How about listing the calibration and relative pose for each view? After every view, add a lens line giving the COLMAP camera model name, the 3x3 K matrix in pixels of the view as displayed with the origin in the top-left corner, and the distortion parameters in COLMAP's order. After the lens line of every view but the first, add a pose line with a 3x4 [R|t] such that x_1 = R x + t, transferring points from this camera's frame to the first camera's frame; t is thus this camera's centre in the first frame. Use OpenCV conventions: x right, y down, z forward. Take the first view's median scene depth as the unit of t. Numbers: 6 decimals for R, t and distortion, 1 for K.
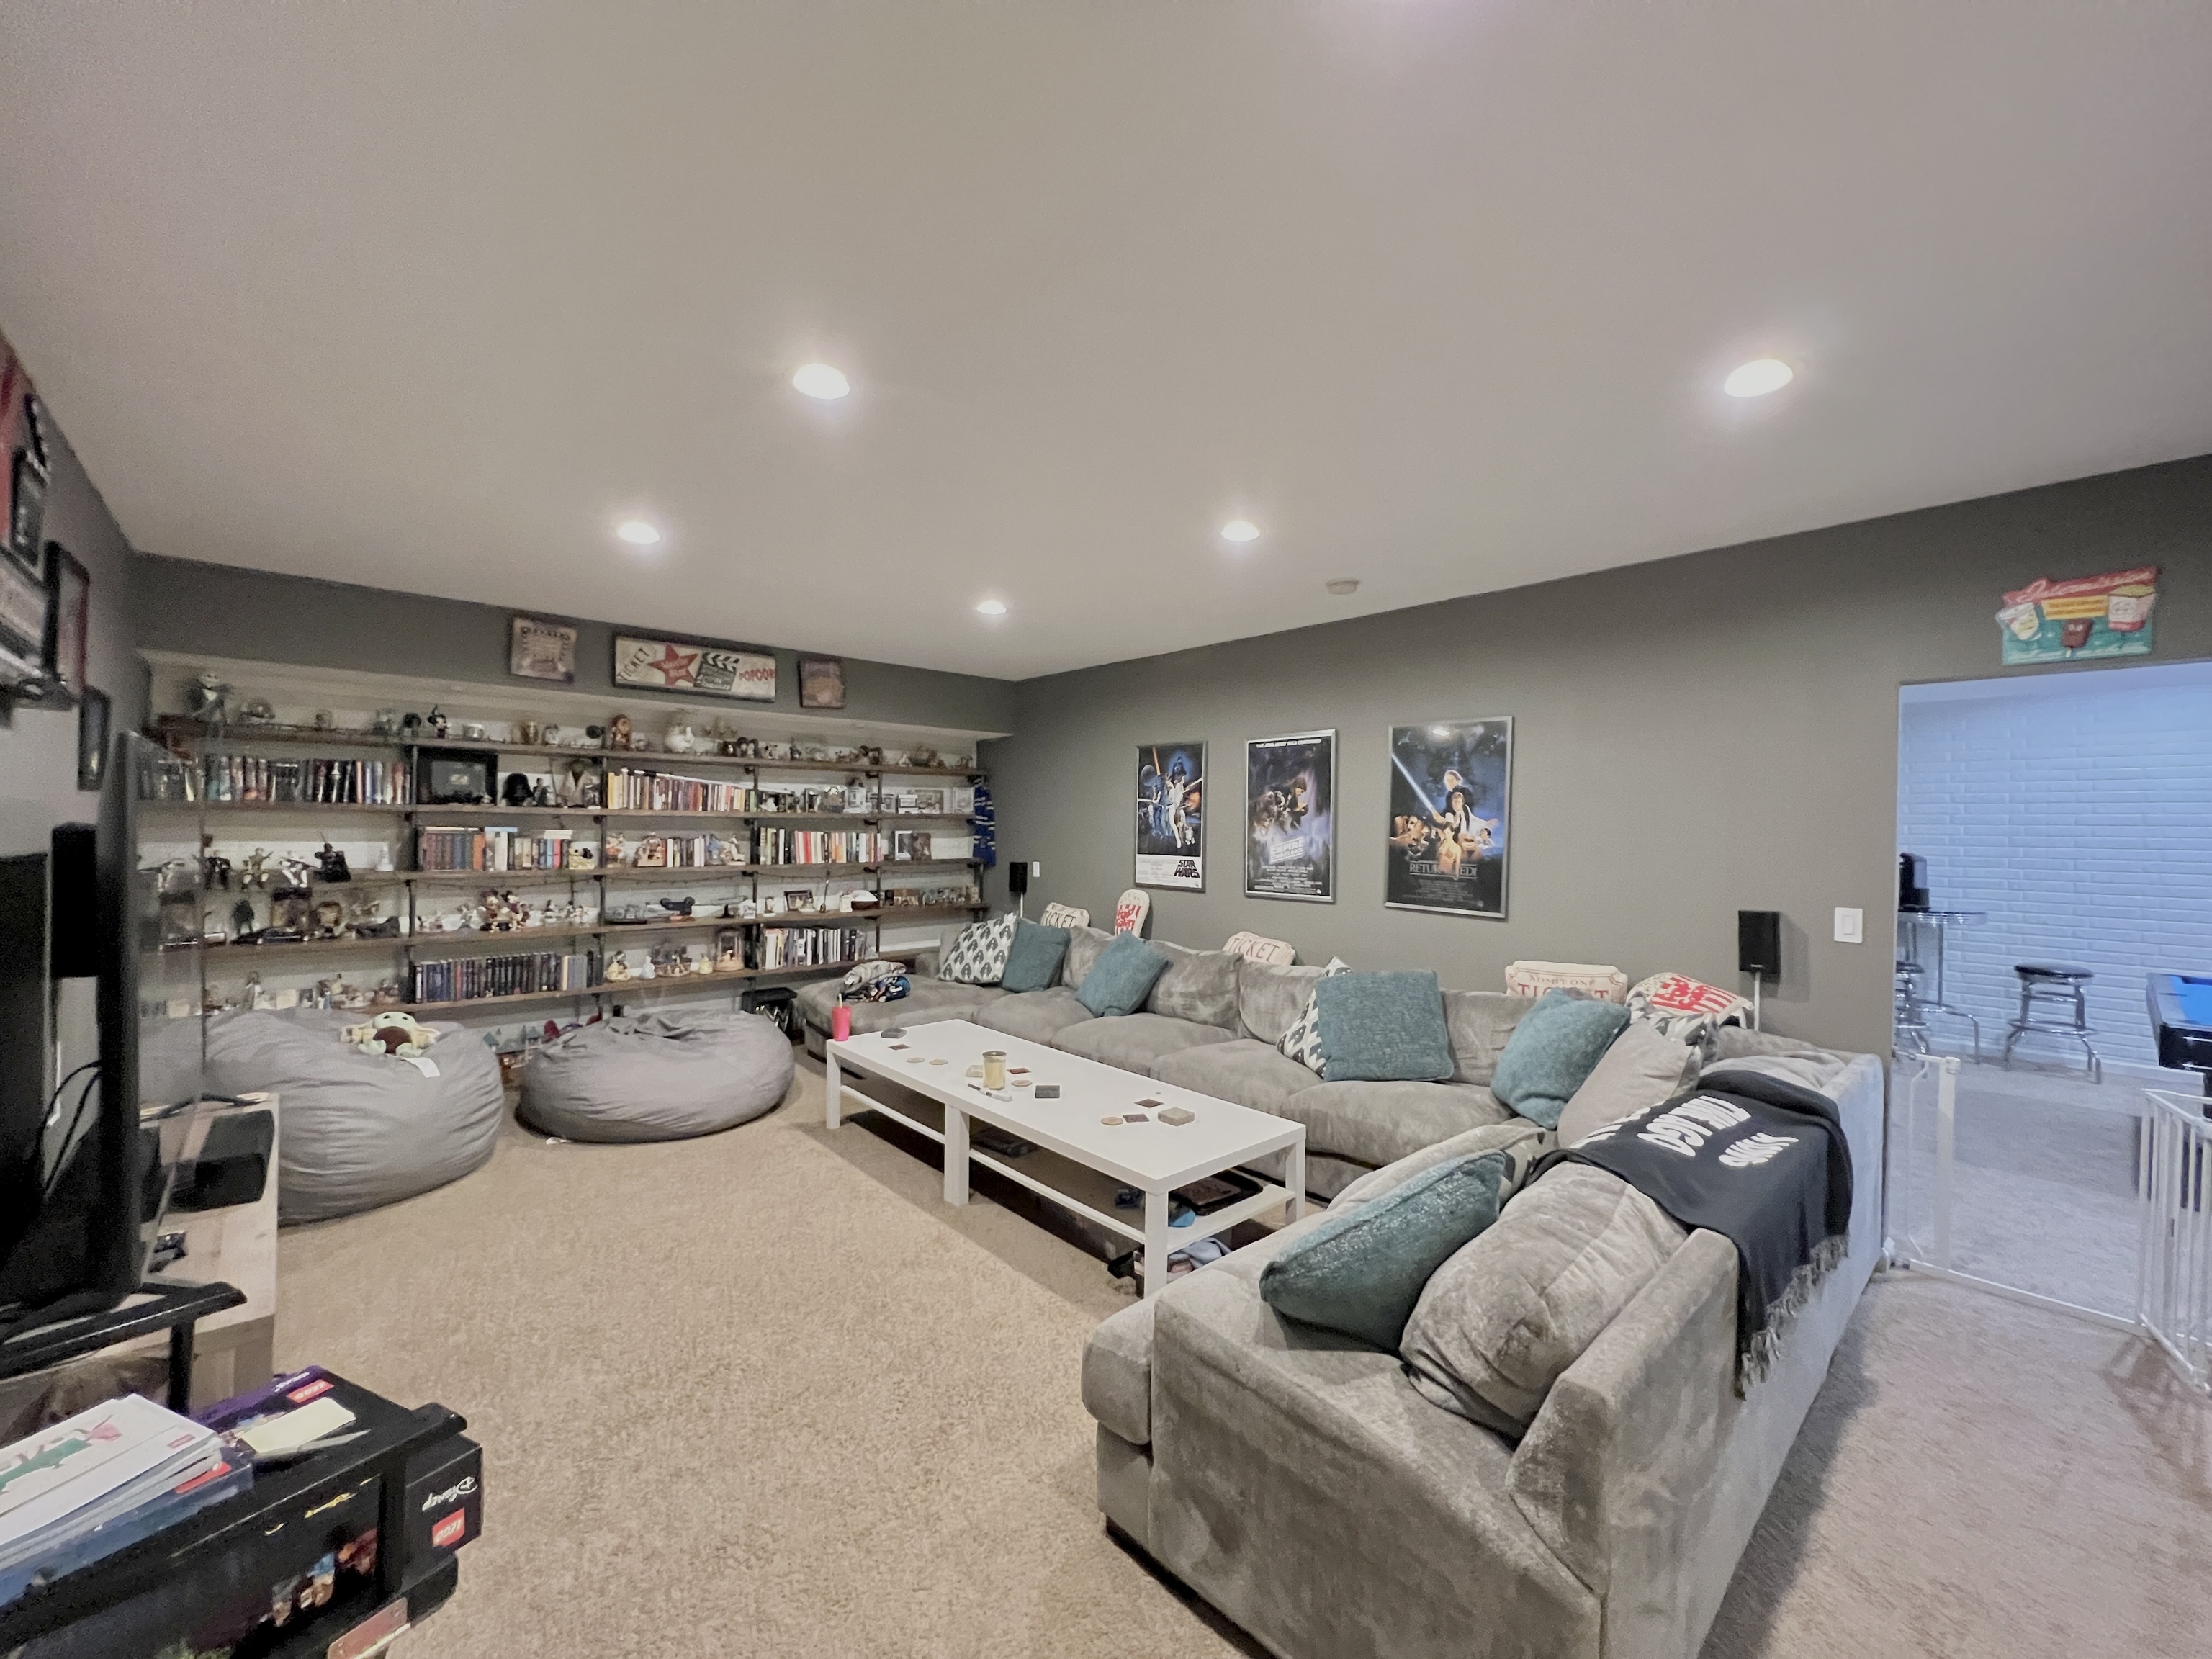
lens RADIAL K [[885.2, 0, 1105.1], [0, 885.2, 827.3], [0, 0, 1]] dist [-0.001723, -0.000147]
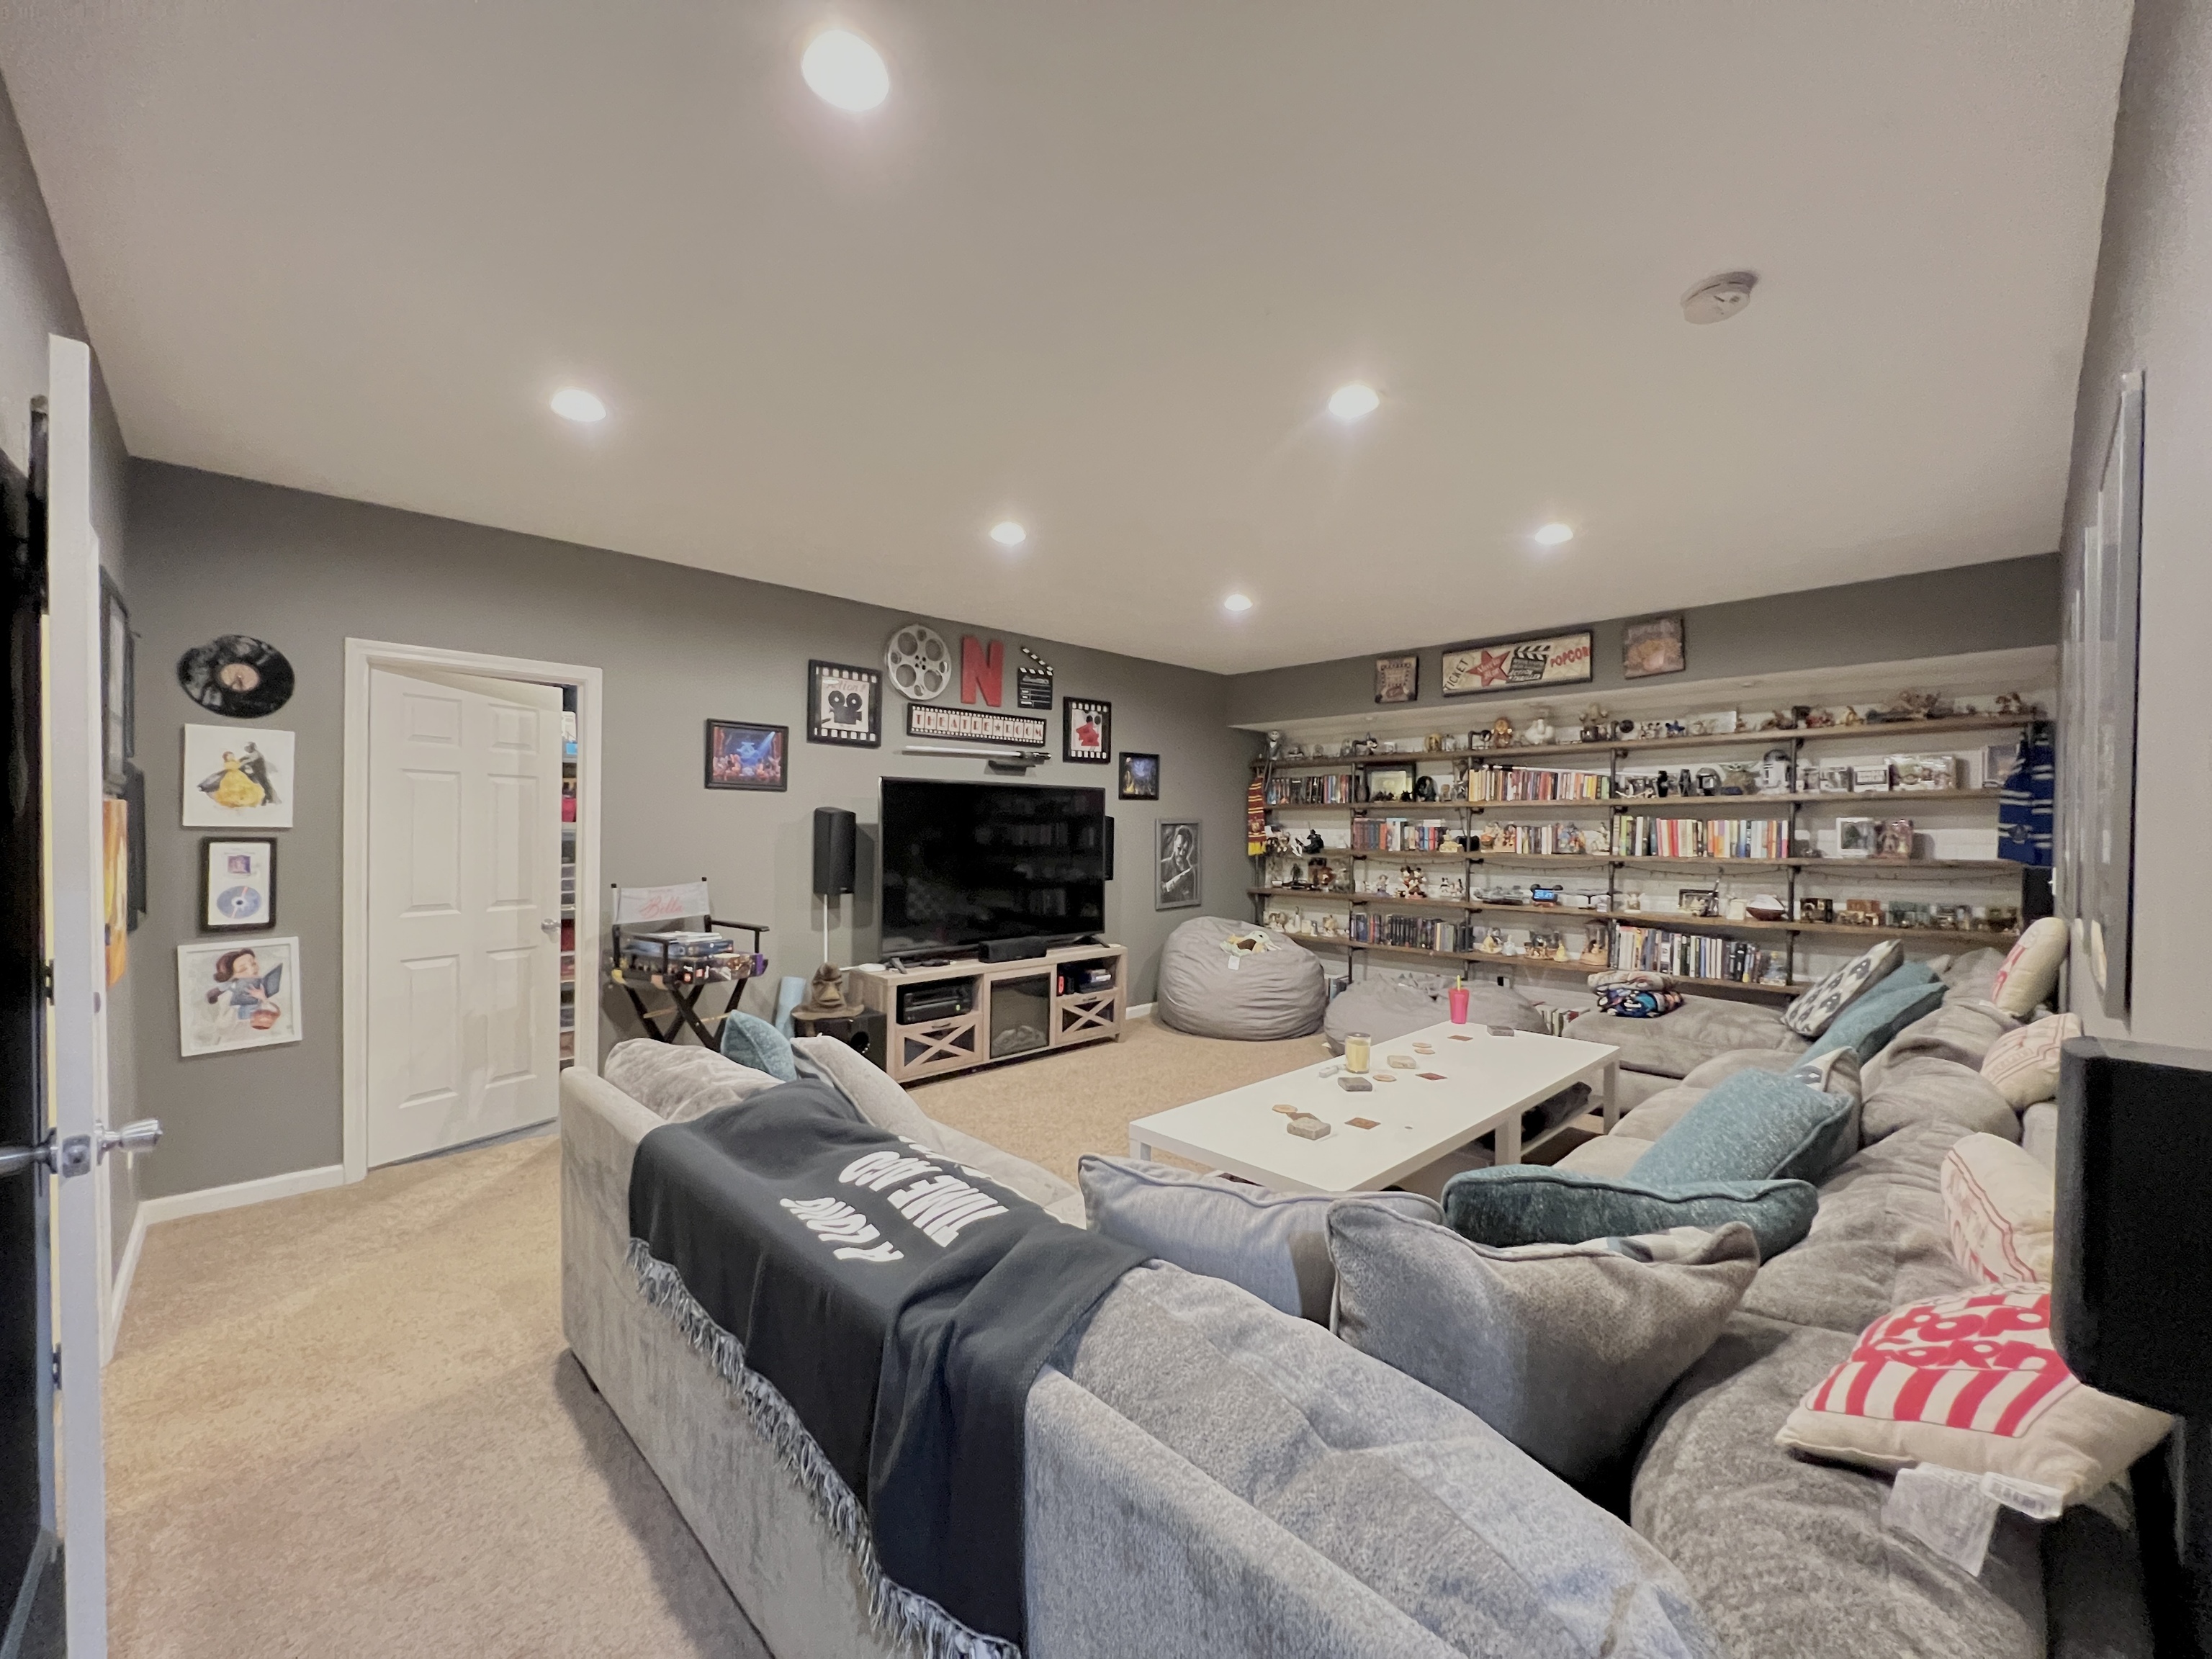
lens RADIAL K [[885.2, 0, 1106.9], [0, 885.2, 837.0], [0, 0, 1]] dist [-0.001723, -0.000147]
pose [[0.037119, -0.000424, -0.999311, 0.563352], [-0.004860, 0.999988, -0.000605, 0.028245], [0.999299, 0.004879, 0.037116, 0.469511]]
